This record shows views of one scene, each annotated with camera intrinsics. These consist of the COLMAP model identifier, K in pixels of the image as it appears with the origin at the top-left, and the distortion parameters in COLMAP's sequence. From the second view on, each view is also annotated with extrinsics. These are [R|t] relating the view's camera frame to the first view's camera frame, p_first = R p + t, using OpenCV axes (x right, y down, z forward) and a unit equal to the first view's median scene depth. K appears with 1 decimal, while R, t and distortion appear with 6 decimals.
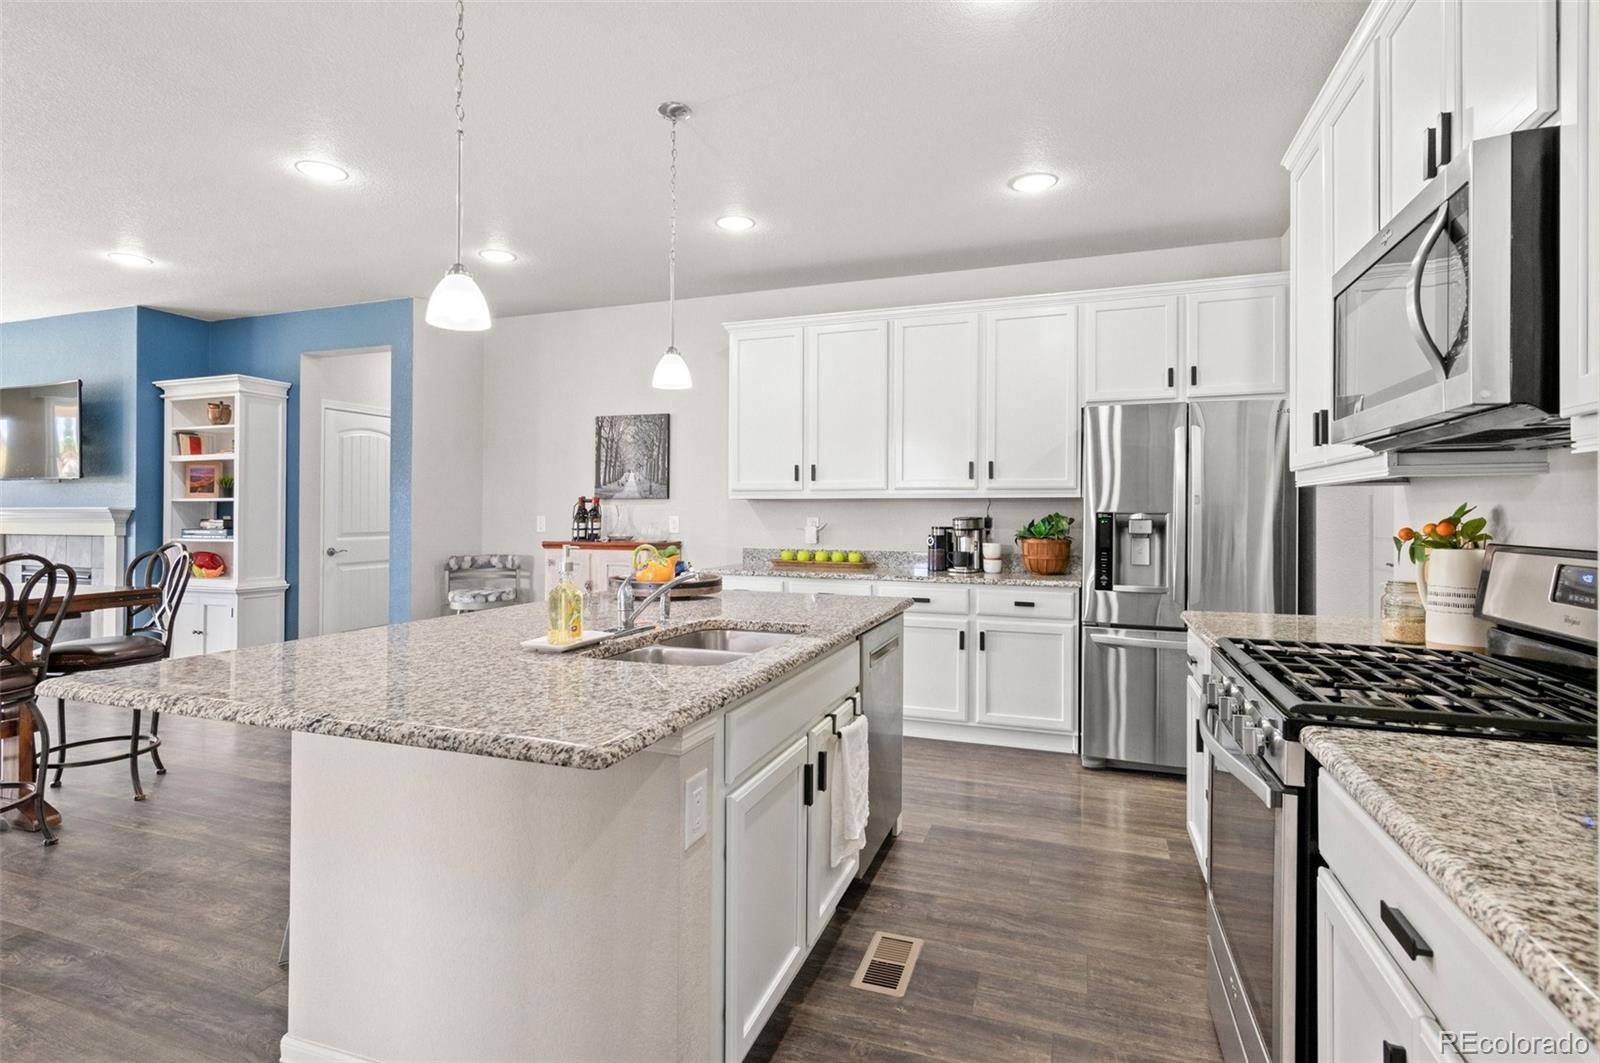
lens RADIAL K [[782.9, 0, 797.2], [0, 782.9, 506.6], [0, 0, 1]] dist [-0.000894, -0.003029]
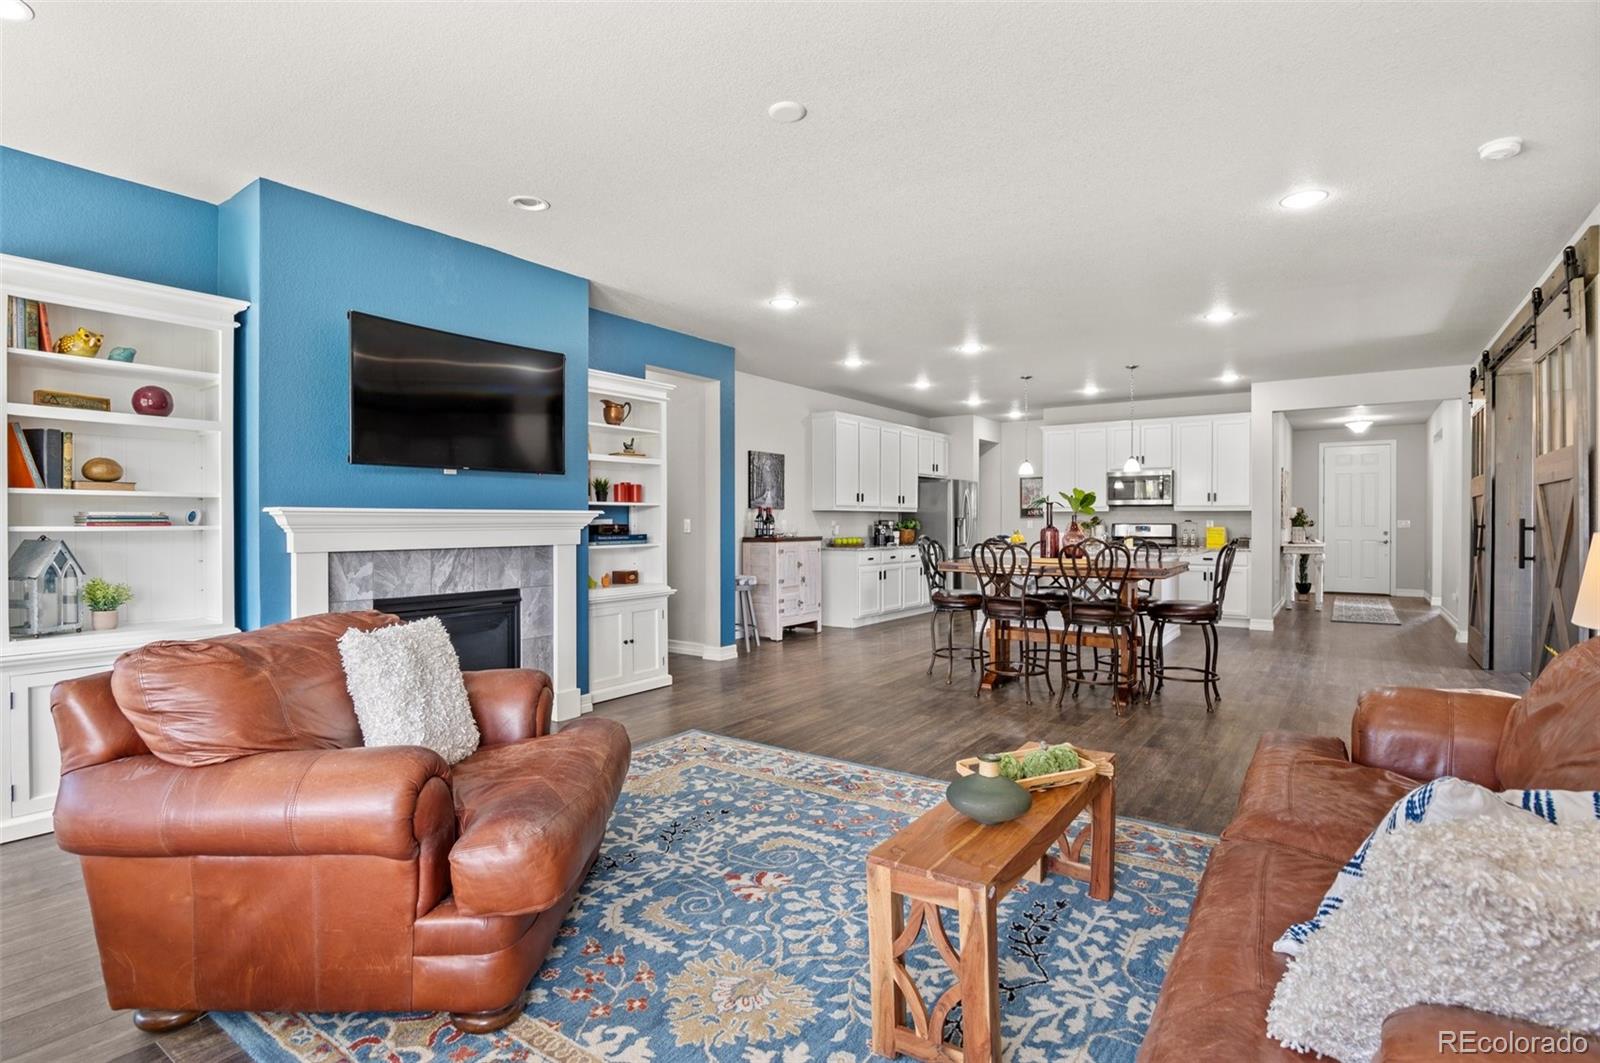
lens RADIAL K [[782.9, 0, 804.4], [0, 782.9, 530.7], [0, 0, 1]] dist [-0.000894, -0.003029]
pose [[0.260326, -0.013220, 0.965430, -1.675766], [-0.006074, 0.999864, 0.015329, 0.008644], [-0.965502, -0.009854, 0.260210, 0.554723]]
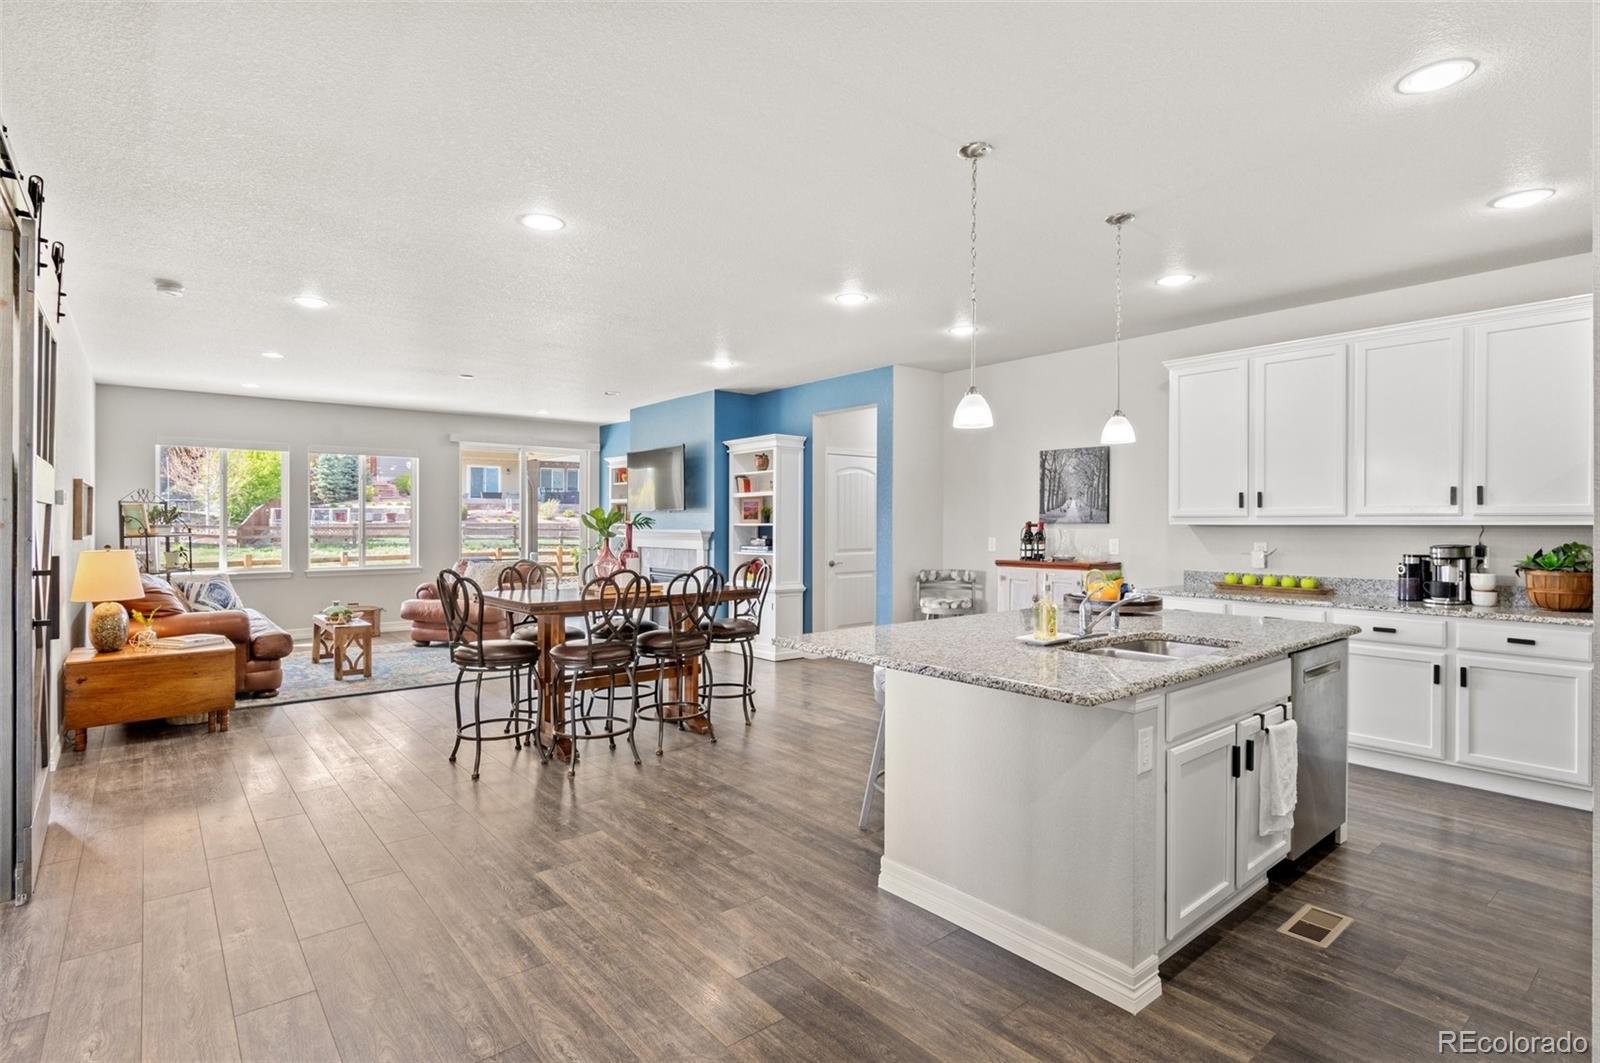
lens RADIAL K [[782.9, 0, 793.9], [0, 782.9, 524.8], [0, 0, 1]] dist [-0.000894, -0.003029]
pose [[0.860603, -0.001456, -0.509274, 0.015214], [0.005796, 0.999959, 0.006935, -0.018364], [0.509243, -0.008920, 0.860576, -0.171714]]
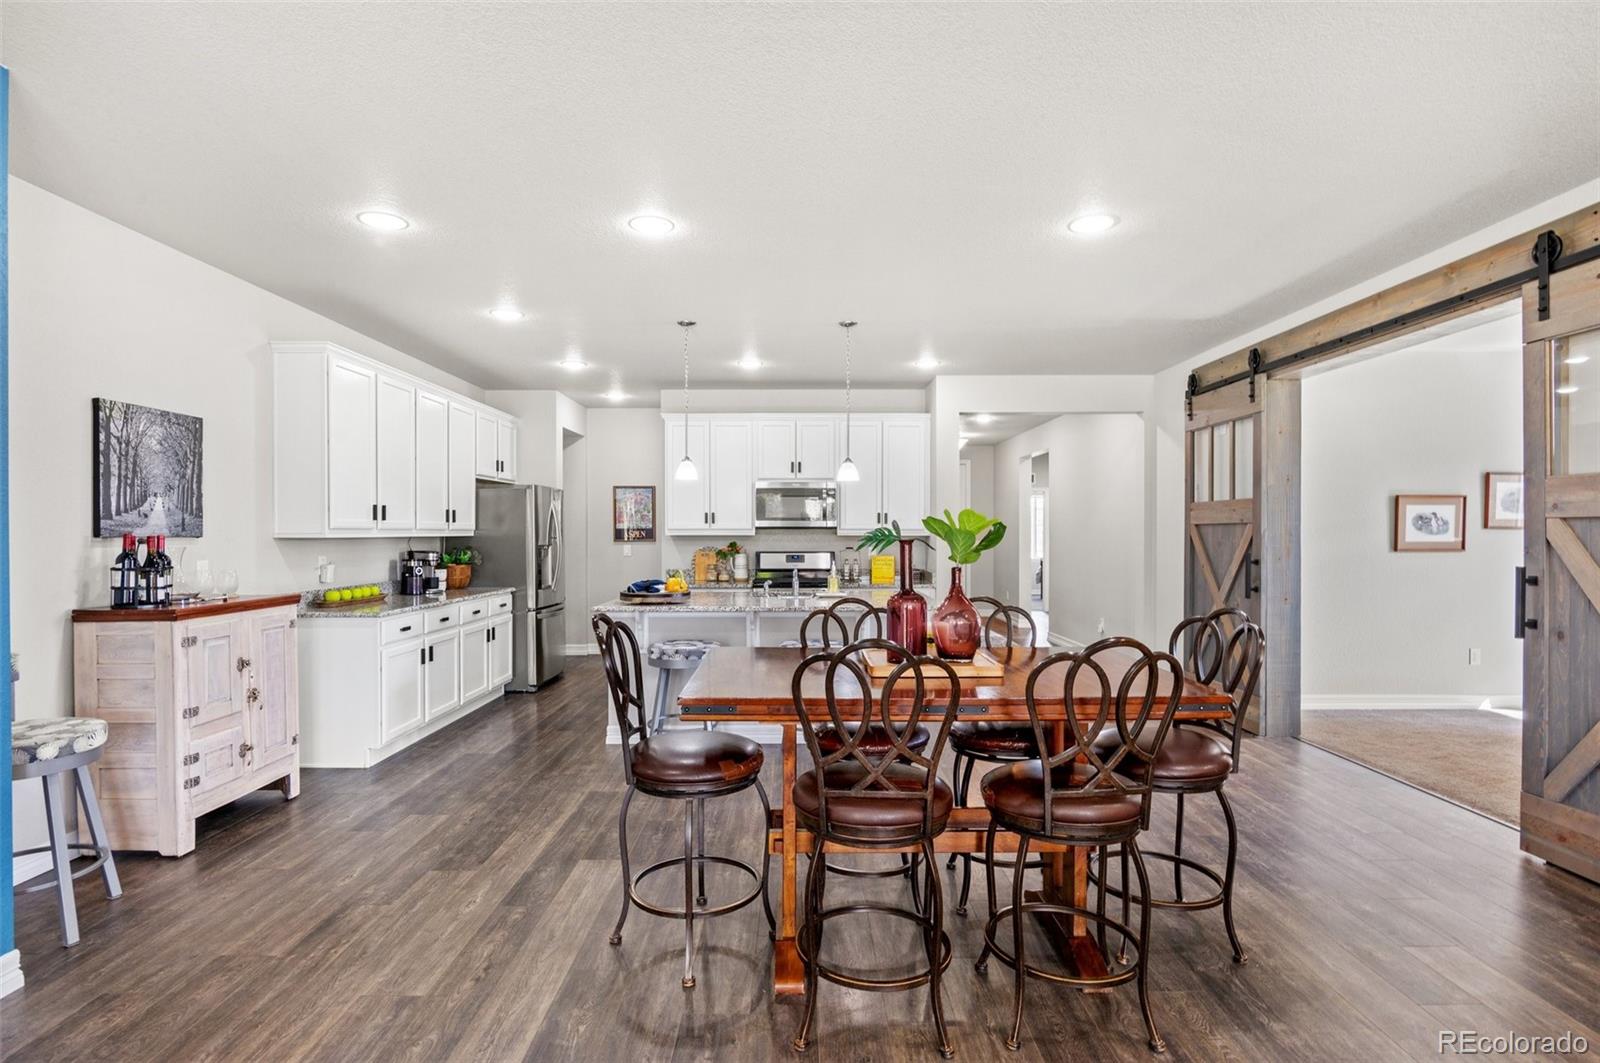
lens RADIAL K [[782.9, 0, 779.3], [0, 782.9, 537.0], [0, 0, 1]] dist [-0.000894, -0.003029]
pose [[-0.321889, -0.008183, 0.946742, -1.012128], [-0.007031, 0.999956, 0.006252, -0.018711], [-0.946751, -0.004644, -0.321932, 0.734656]]
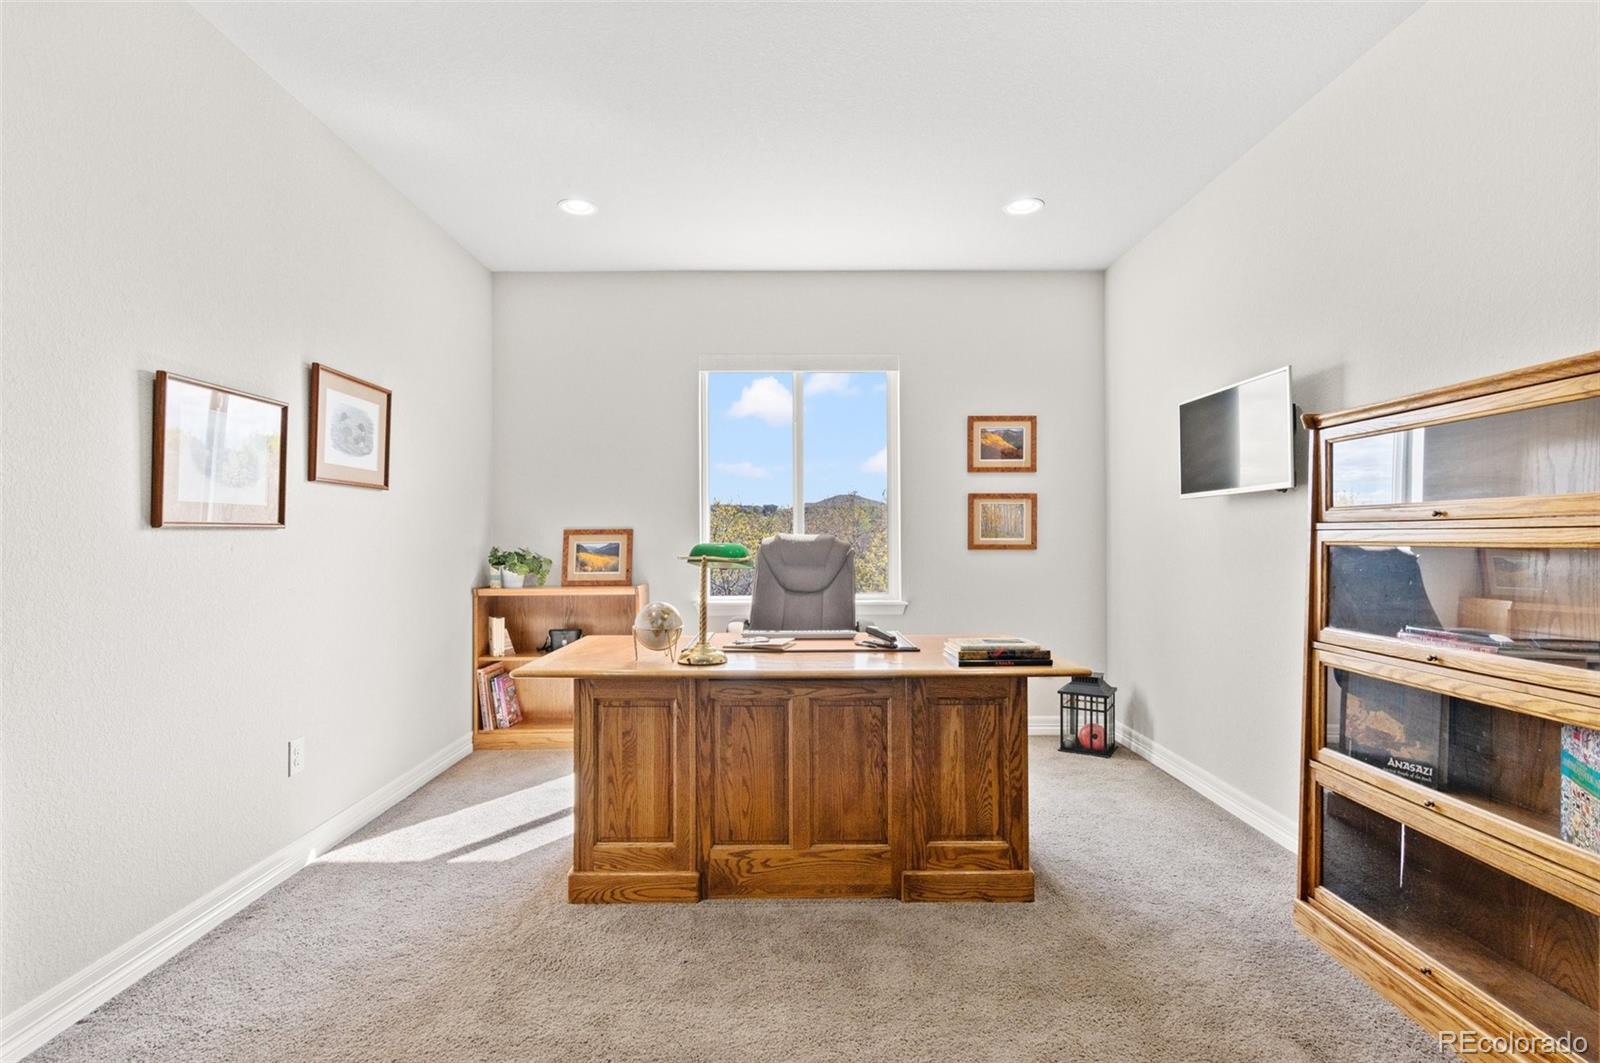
lens RADIAL K [[782.9, 0, 790.1], [0, 782.9, 523.8], [0, 0, 1]] dist [-0.000894, -0.003029]
pose [[-0.942321, -0.002206, -0.334702, -0.439871], [0.005496, 0.999741, -0.022064, 0.009764], [0.334664, -0.022631, -0.942066, 0.060879]]
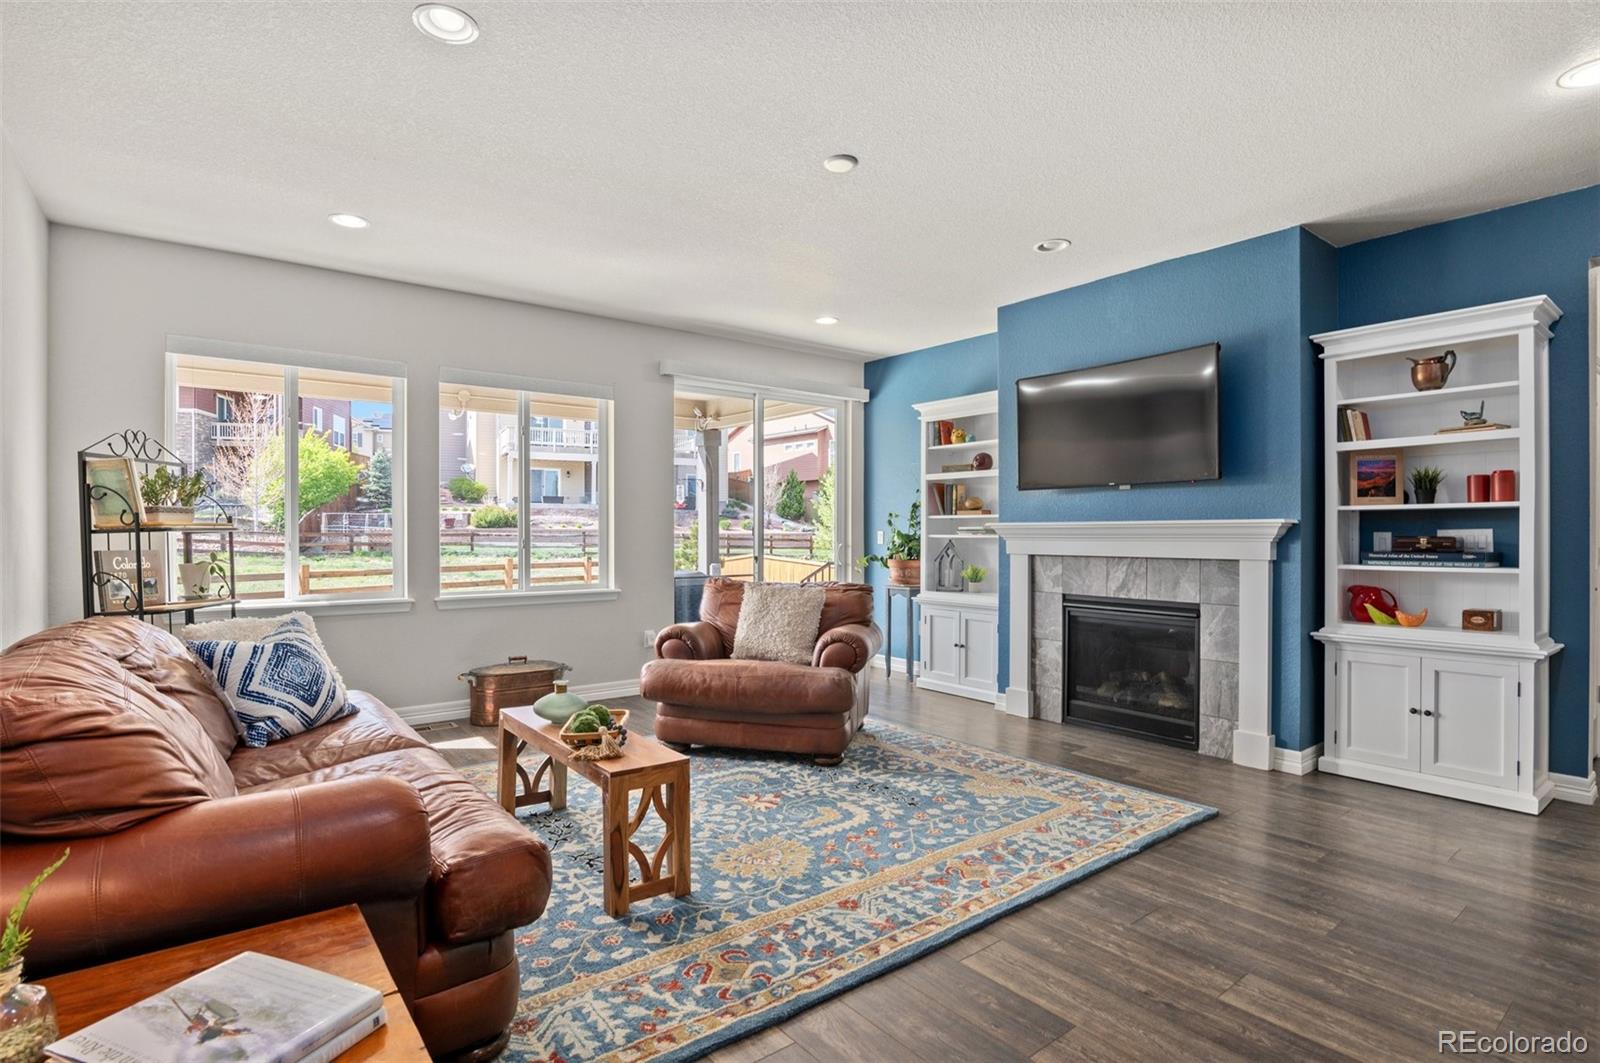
lens RADIAL K [[782.9, 0, 794.2], [0, 782.9, 527.9], [0, 0, 1]] dist [-0.000894, -0.003029]
pose [[0.840036, -0.005873, -0.542499, -0.872711], [0.006569, 0.999978, -0.000655, 0.006361], [0.542491, -0.003013, 0.840056, 0.186124]]
